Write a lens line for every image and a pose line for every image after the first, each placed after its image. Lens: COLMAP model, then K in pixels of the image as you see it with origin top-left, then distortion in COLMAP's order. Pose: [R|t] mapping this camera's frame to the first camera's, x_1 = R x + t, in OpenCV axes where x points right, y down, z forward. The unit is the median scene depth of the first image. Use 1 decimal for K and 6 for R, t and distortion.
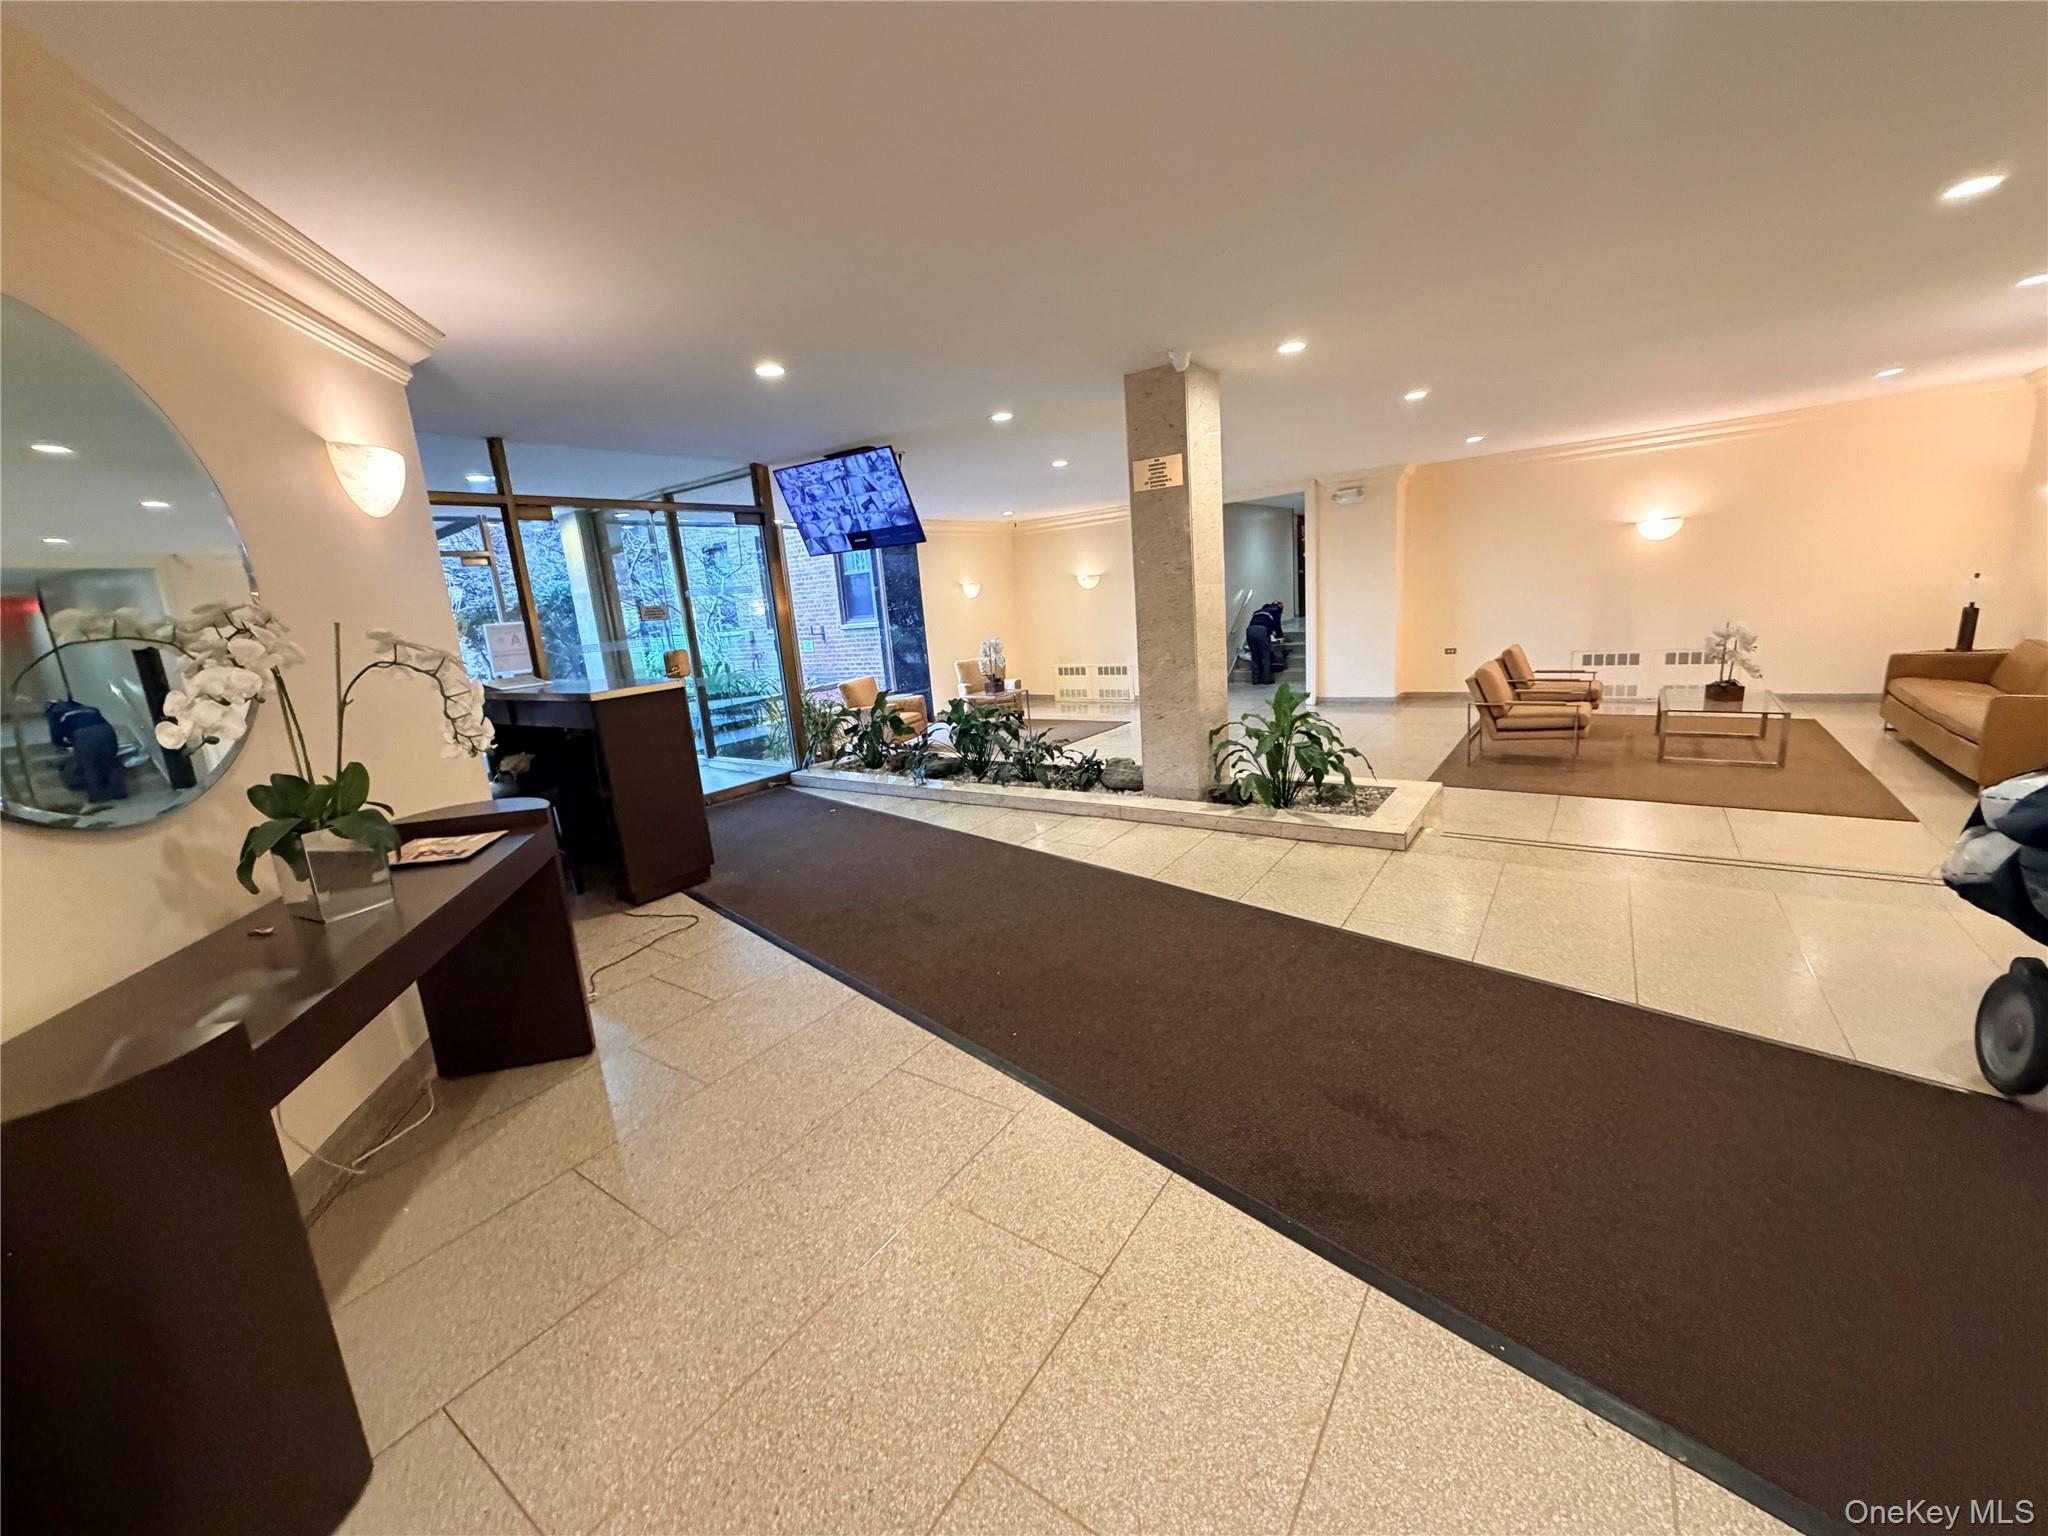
lens RADIAL K [[820.8, 0, 1014.0], [0, 820.8, 775.2], [0, 0, 1]] dist [0.003793, -0.001095]
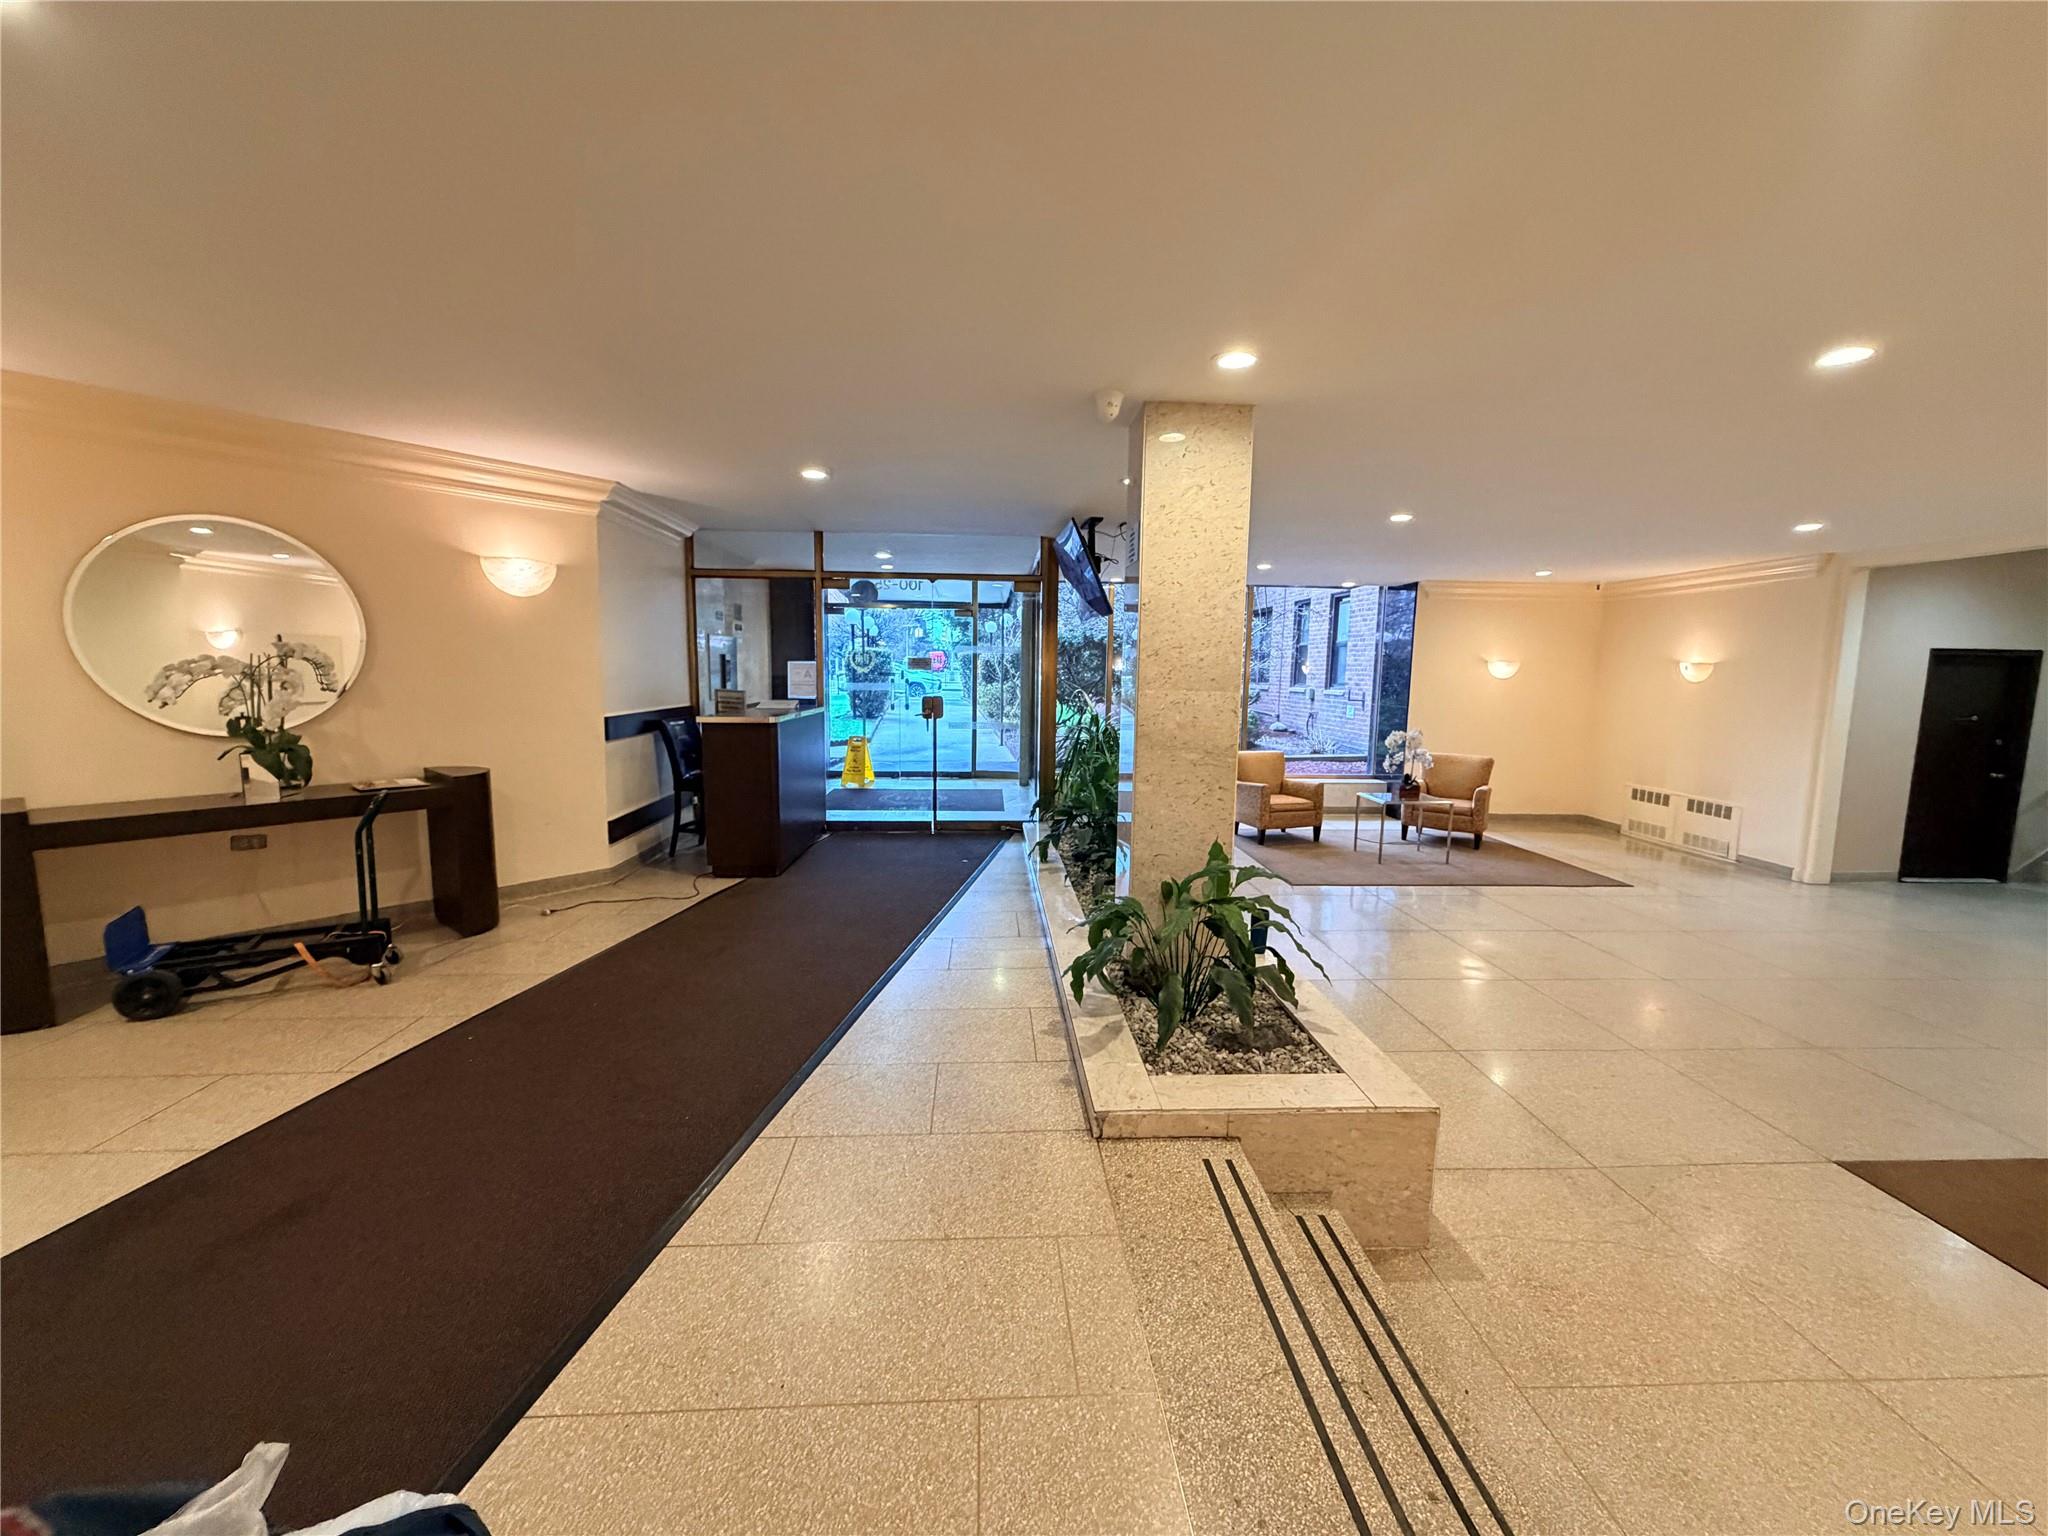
lens RADIAL K [[820.8, 0, 1020.3], [0, 820.8, 769.0], [0, 0, 1]] dist [0.003793, -0.001095]
pose [[0.615832, 0.184310, -0.766016, 0.339888], [-0.230189, 0.971922, 0.048794, -0.078128], [0.753501, 0.146279, 0.640967, 0.199953]]
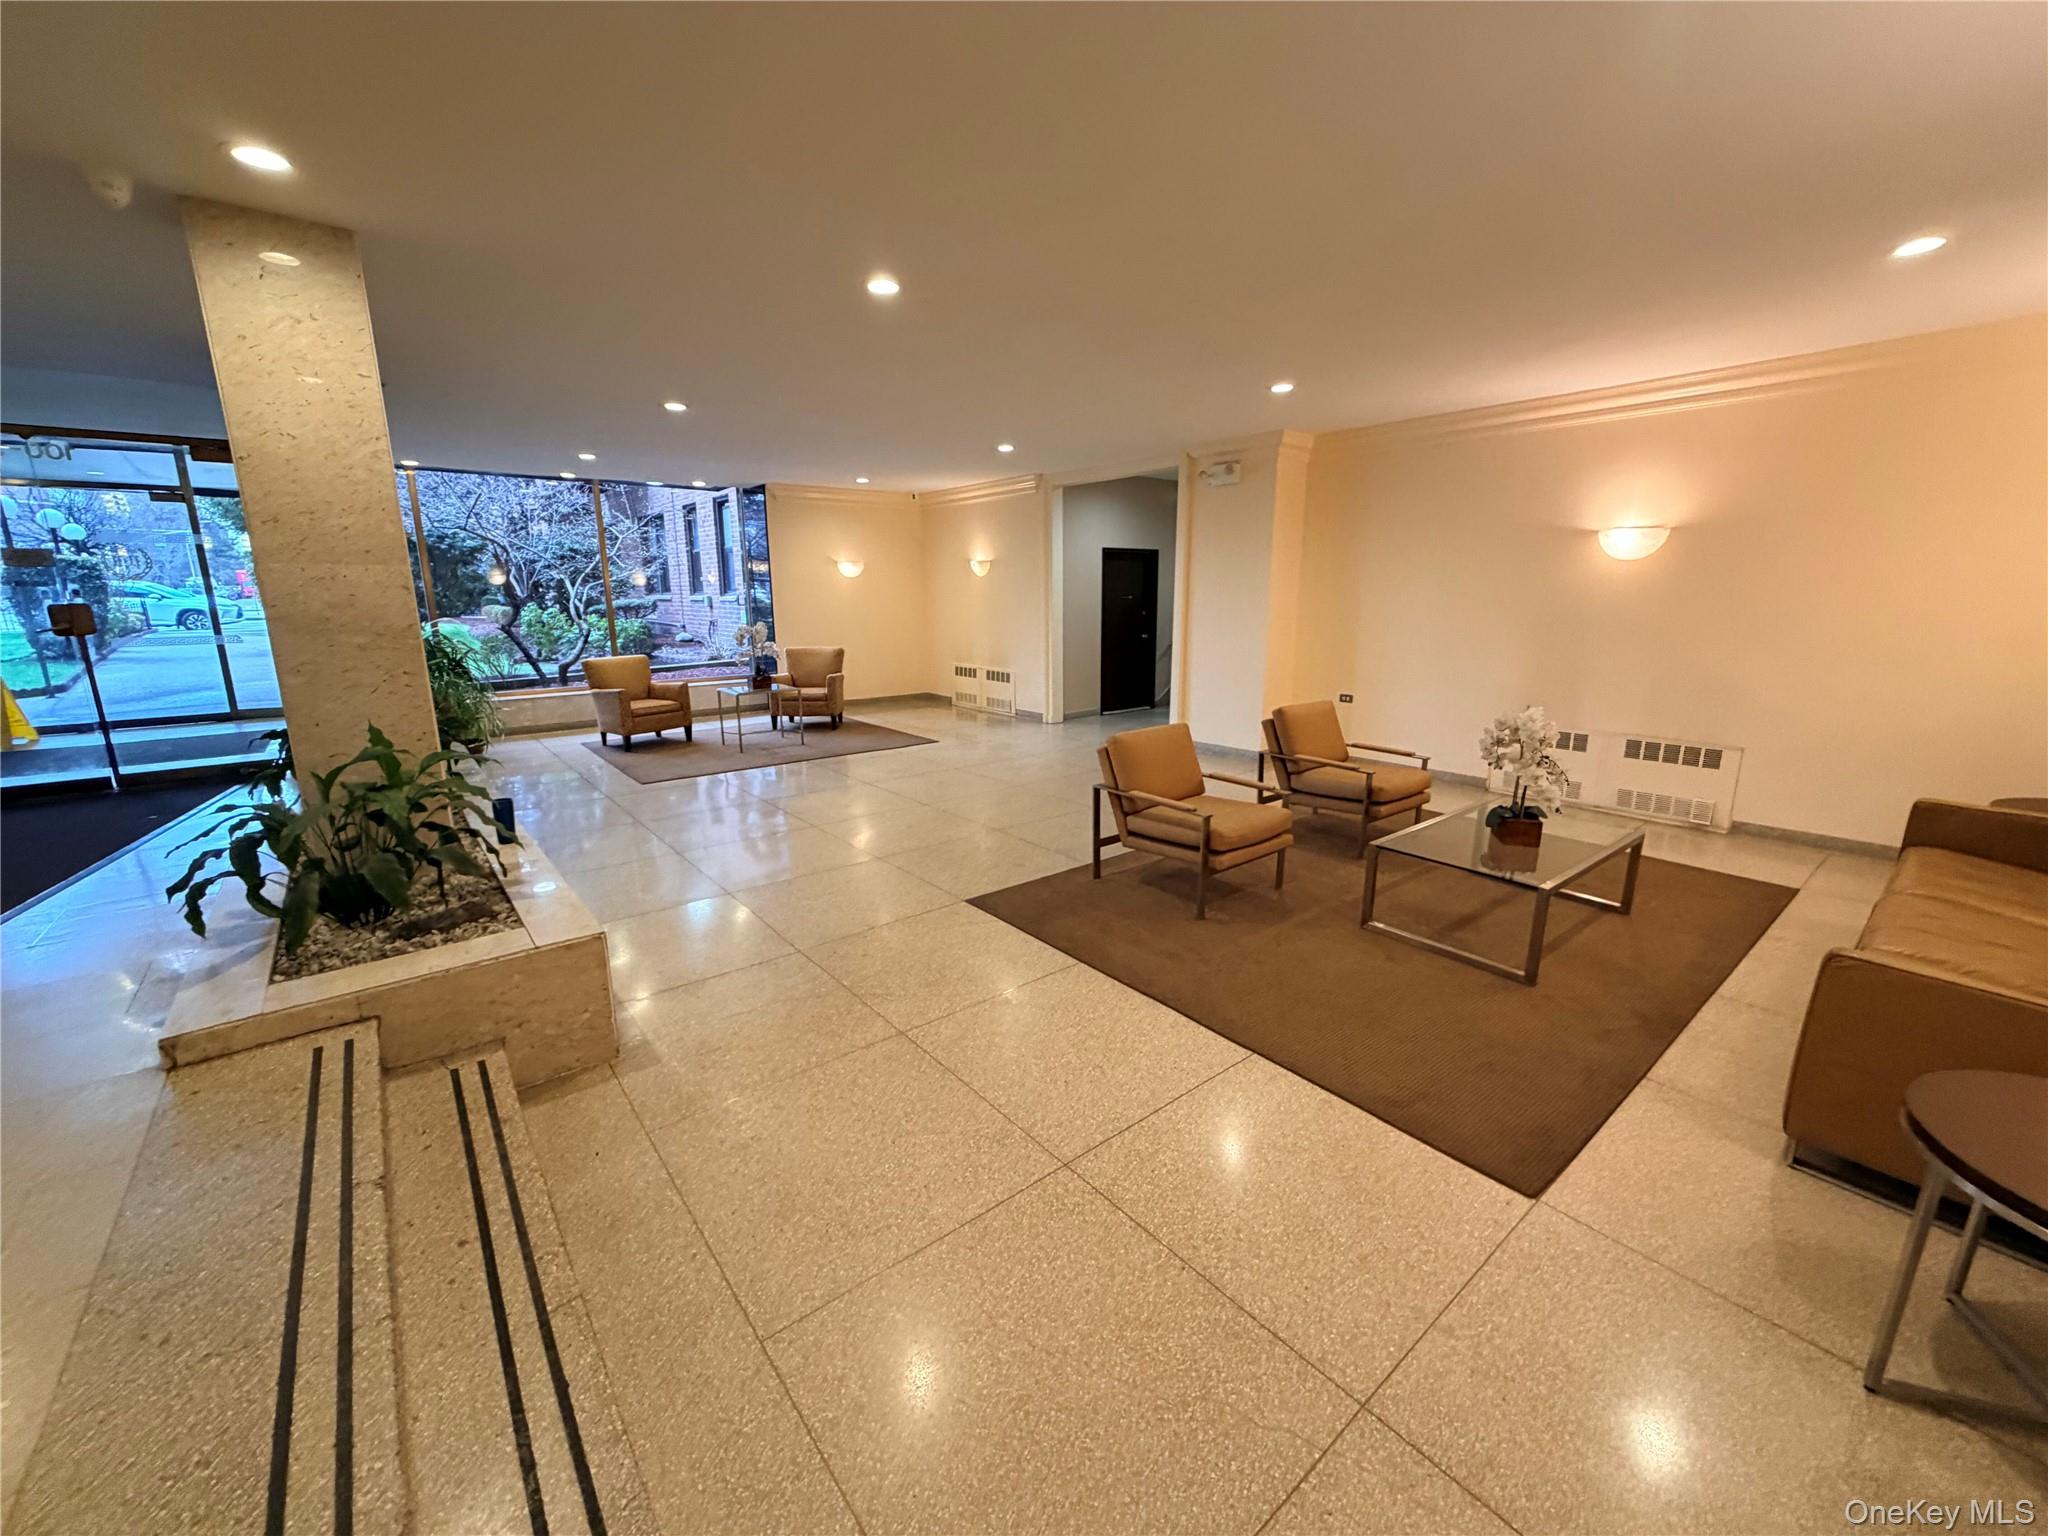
lens RADIAL K [[820.8, 0, 1024.6], [0, 820.8, 768.3], [0, 0, 1]] dist [0.003793, -0.001095]
pose [[0.961646, 0.129264, -0.241923, 0.441193], [-0.126024, 0.991606, 0.028891, -0.075706], [0.243627, 0.002705, 0.969865, 0.237383]]
